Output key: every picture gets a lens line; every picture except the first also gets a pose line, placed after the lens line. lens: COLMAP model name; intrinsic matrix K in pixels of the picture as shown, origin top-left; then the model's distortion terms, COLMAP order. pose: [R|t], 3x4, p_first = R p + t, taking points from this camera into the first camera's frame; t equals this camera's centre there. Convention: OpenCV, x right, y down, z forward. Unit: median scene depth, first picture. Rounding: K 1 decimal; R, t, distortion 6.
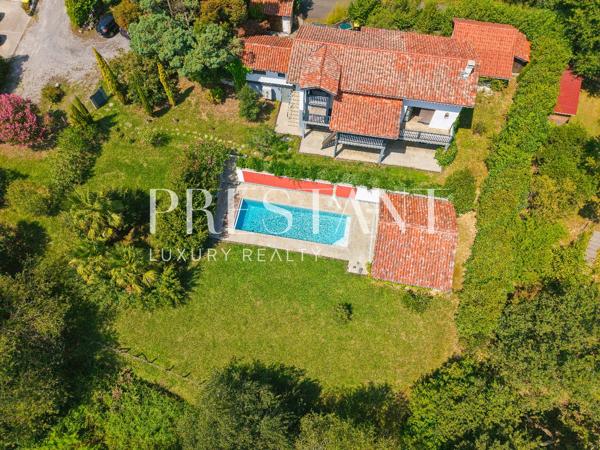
lens RADIAL K [[393.6, 0, 300.0], [0, 393.6, 225.0], [0, 0, 1]] dist [0.040604, -0.042353]
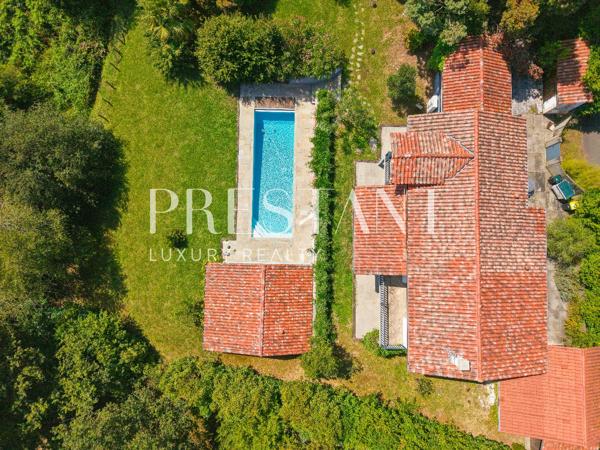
lens RADIAL K [[393.6, 0, 300.0], [0, 393.6, 225.0], [0, 0, 1]] dist [0.040604, -0.042353]
pose [[0.156164, 0.985185, -0.070880, 0.180112], [-0.892811, 0.171487, 0.416510, -0.437442], [0.422495, -0.001762, 0.906364, 0.235894]]
